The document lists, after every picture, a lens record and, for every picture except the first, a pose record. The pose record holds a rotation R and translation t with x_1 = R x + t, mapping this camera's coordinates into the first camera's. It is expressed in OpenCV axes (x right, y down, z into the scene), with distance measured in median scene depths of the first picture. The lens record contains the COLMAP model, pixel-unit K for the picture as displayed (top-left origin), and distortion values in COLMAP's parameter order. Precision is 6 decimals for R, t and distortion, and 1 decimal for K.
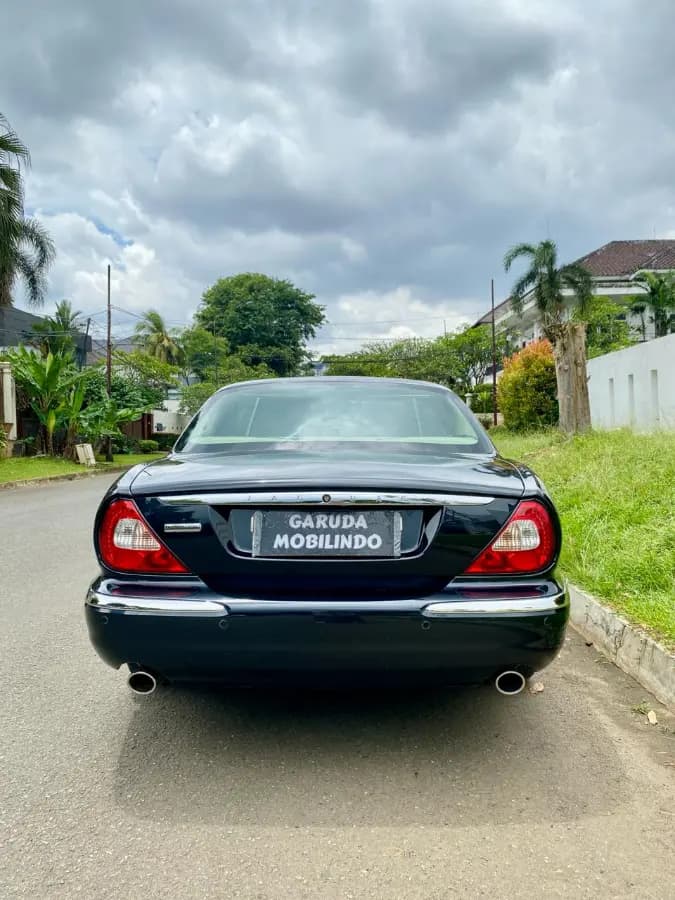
lens RADIAL K [[707.6, 0, 337.5], [0, 707.6, 450.0], [0, 0, 1]] dist [-0.002182, -0.002136]
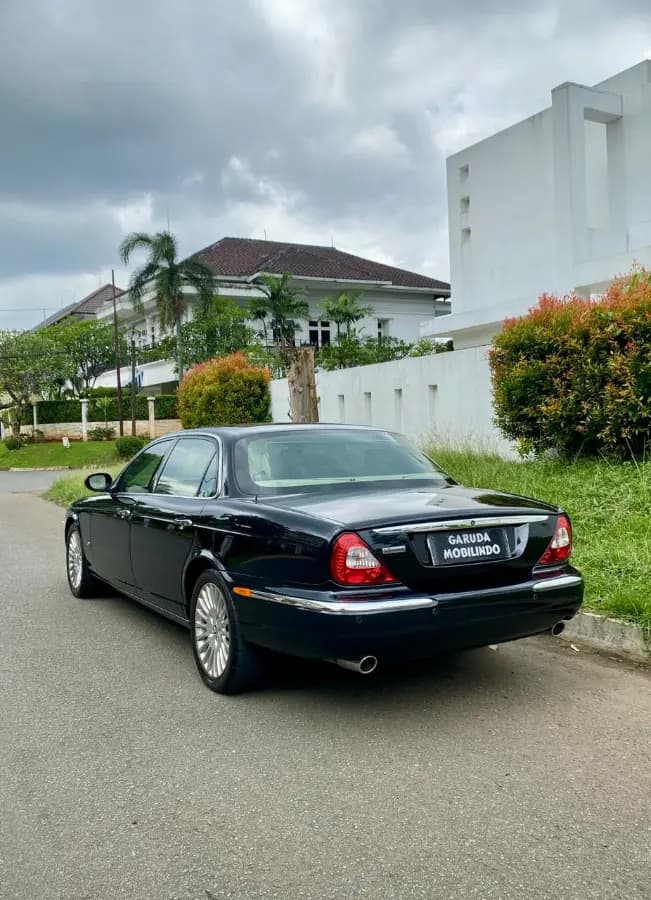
lens RADIAL K [[843.9, 0, 325.5], [0, 843.9, 450.0], [0, 0, 1]] dist [-0.075446, -0.003046]
pose [[0.859008, -0.016233, 0.511706, -0.288174], [0.021345, 0.999764, -0.004117, -0.021051], [-0.511518, 0.014459, 0.859151, -0.094286]]
